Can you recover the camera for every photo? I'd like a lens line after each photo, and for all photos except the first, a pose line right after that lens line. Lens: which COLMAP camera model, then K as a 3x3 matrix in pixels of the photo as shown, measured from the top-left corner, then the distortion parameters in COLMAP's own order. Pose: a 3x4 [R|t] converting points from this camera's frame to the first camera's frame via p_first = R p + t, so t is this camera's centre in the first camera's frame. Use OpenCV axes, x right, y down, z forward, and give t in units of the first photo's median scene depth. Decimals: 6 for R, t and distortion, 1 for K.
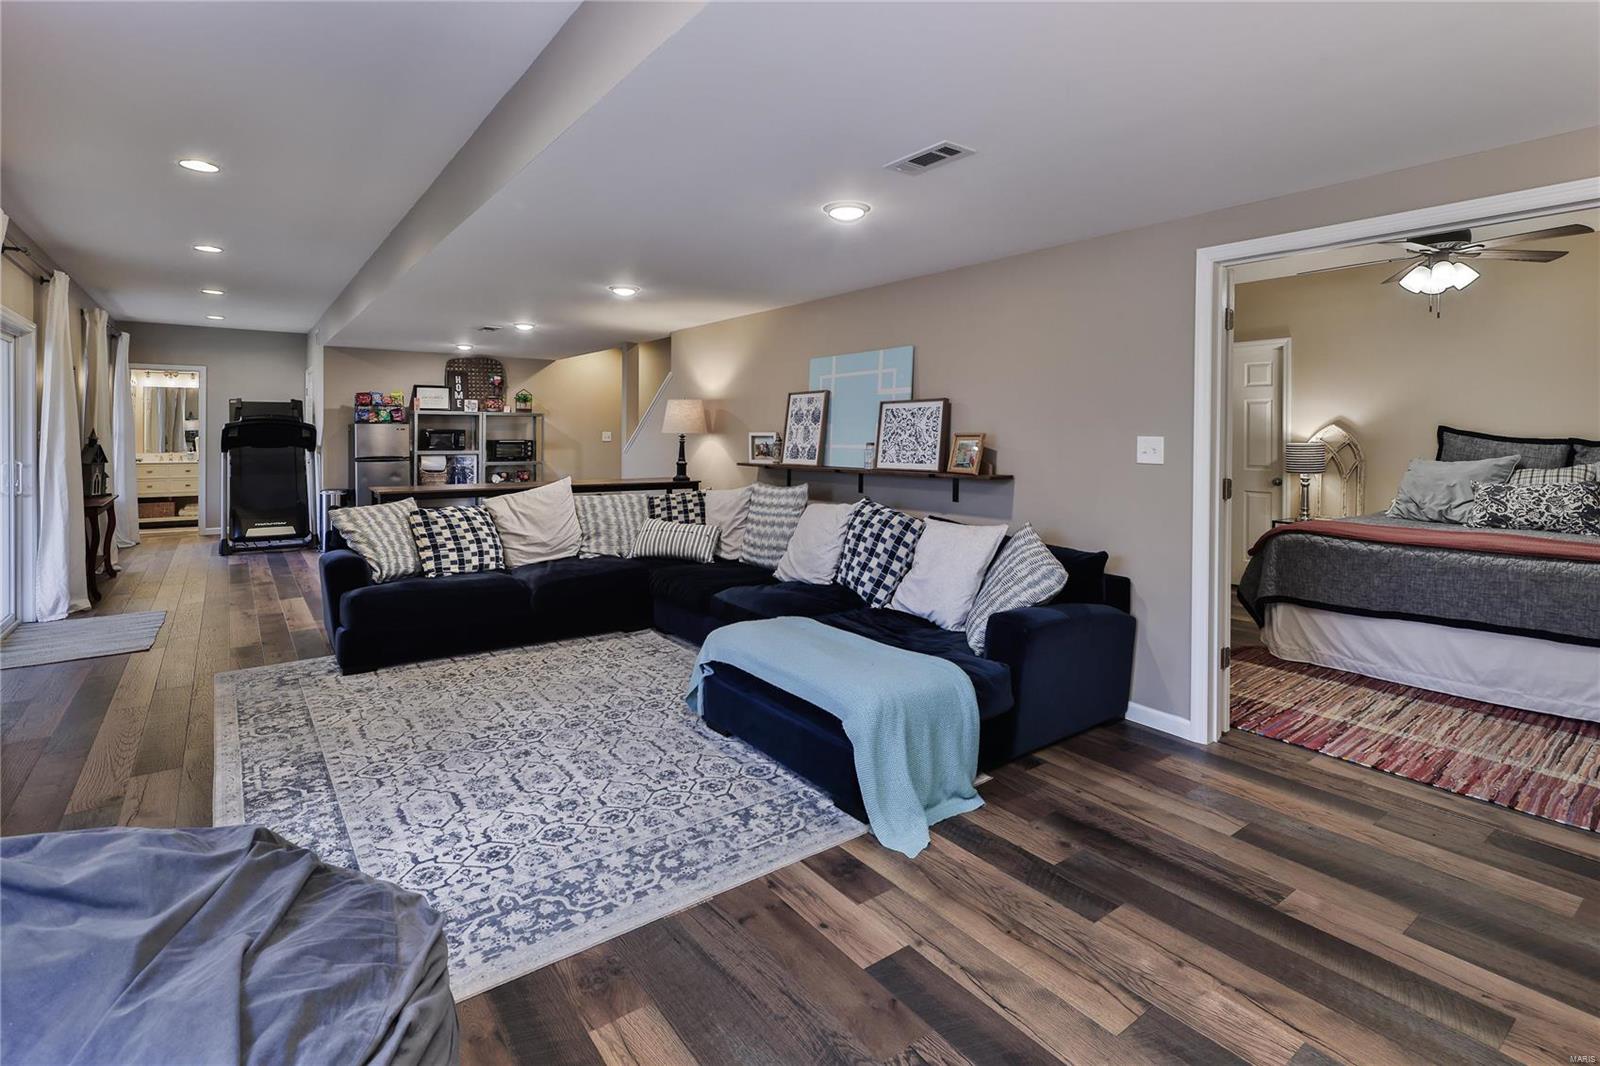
lens RADIAL K [[764.4, 0, 796.0], [0, 764.4, 426.0], [0, 0, 1]] dist [0.002584, -0.001689]
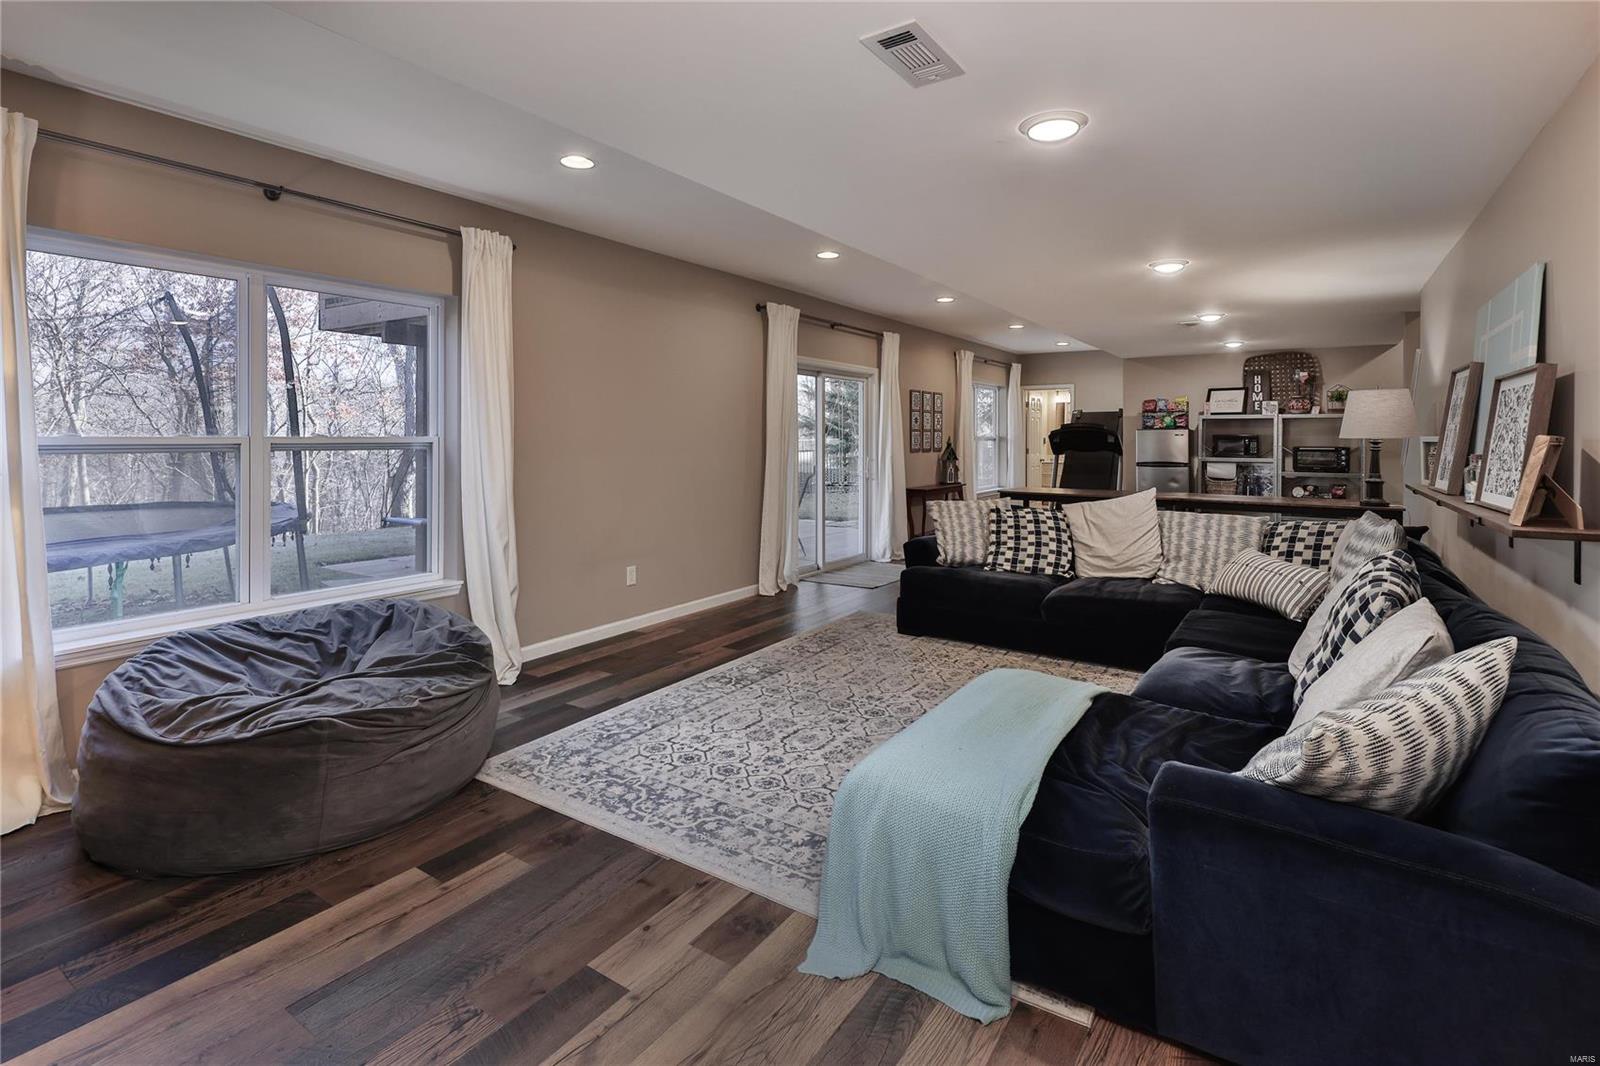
lens RADIAL K [[764.4, 0, 796.0], [0, 764.4, 426.0], [0, 0, 1]] dist [0.002584, -0.001689]
pose [[0.334654, -0.017139, -0.942185, 0.461601], [0.009251, 0.999846, -0.014902, 0.005270], [0.942295, -0.003729, 0.334762, 0.371451]]
